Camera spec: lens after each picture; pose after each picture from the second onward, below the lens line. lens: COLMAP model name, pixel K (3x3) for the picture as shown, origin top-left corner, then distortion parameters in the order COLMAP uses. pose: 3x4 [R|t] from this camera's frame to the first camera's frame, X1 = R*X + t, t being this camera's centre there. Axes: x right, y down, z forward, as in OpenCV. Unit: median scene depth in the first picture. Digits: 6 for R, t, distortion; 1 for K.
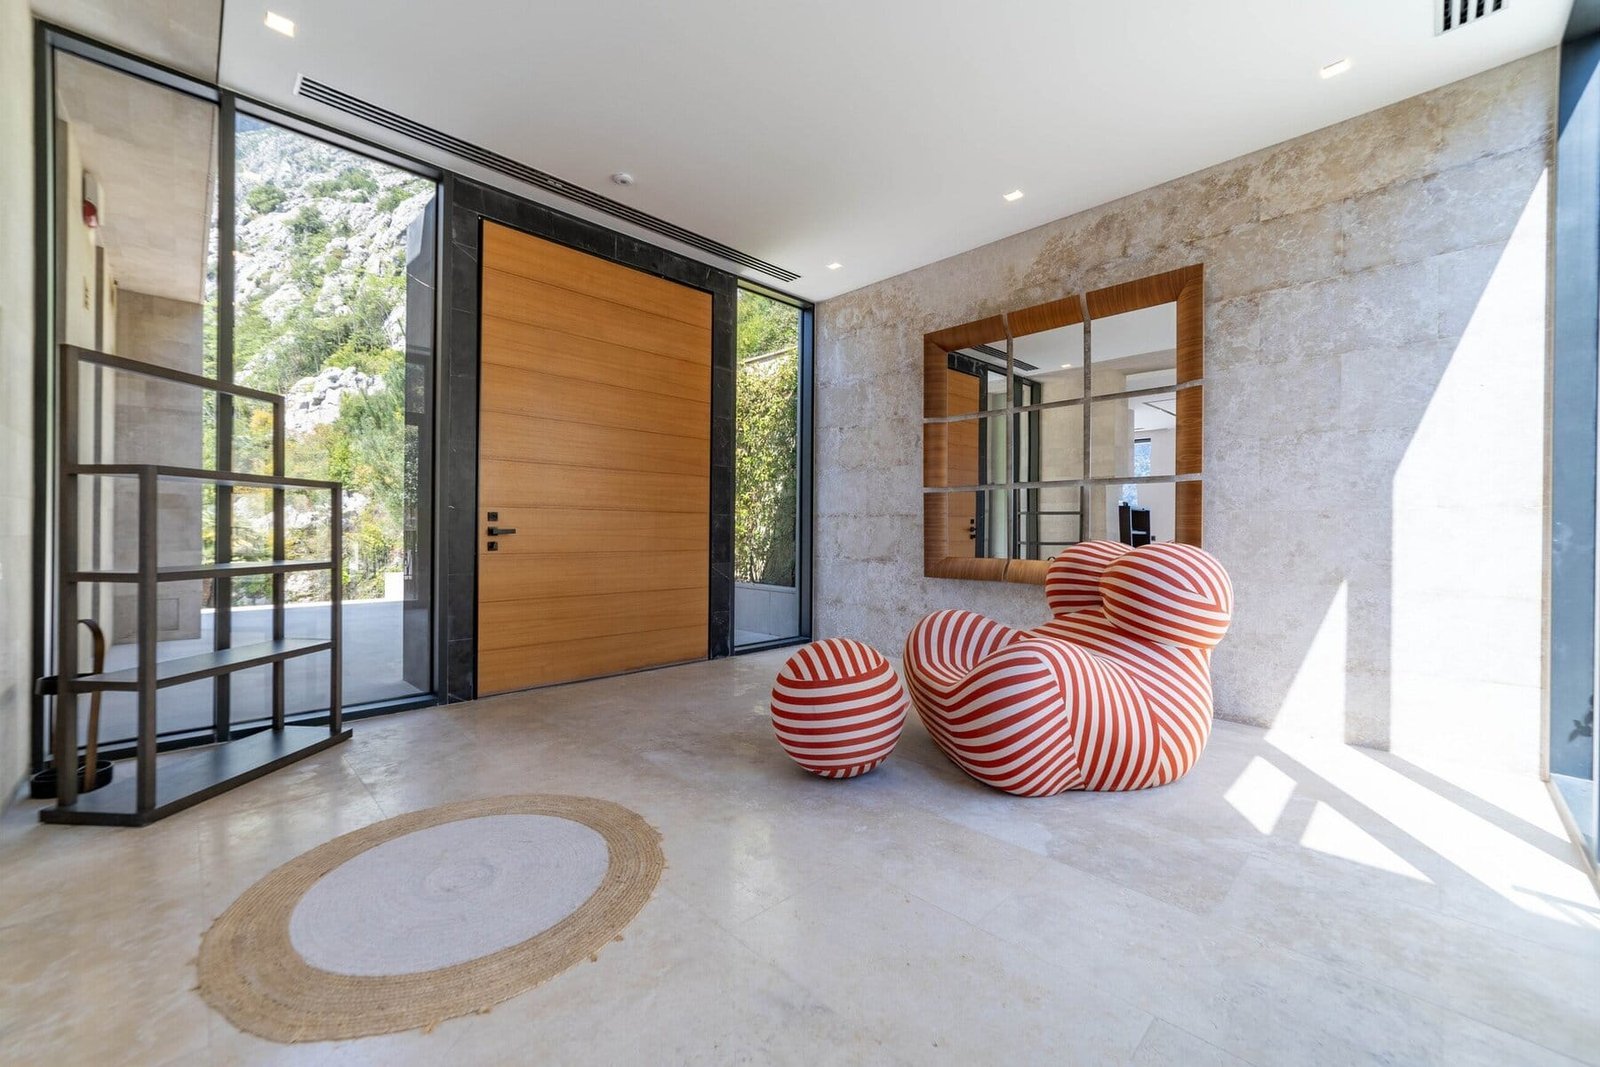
lens RADIAL K [[635.6, 0, 804.4], [0, 635.6, 524.1], [0, 0, 1]] dist [-0.009231, 0.005626]
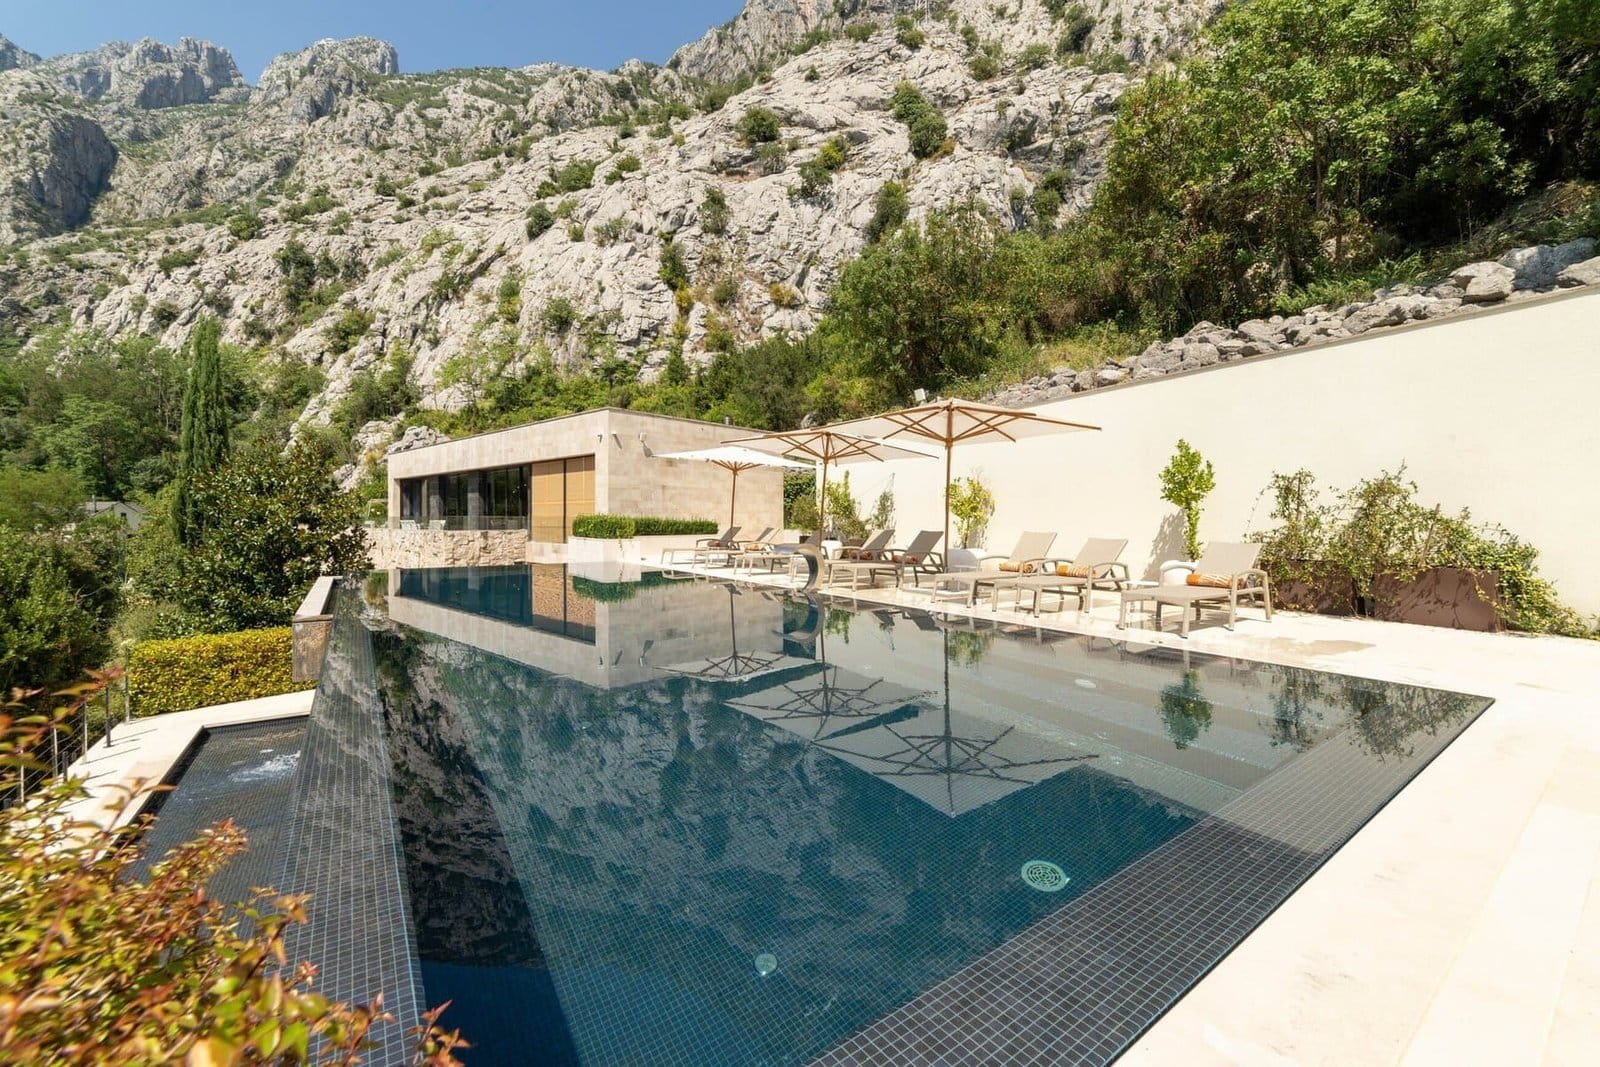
lens RADIAL K [[635.6, 0, 804.4], [0, 635.6, 524.1], [0, 0, 1]] dist [-0.009231, 0.005626]
pose [[0.997300, -0.007133, 0.073082, 0.050560], [0.006159, 0.999889, 0.013551, -0.000431], [-0.073170, -0.013065, 0.997234, -0.222180]]
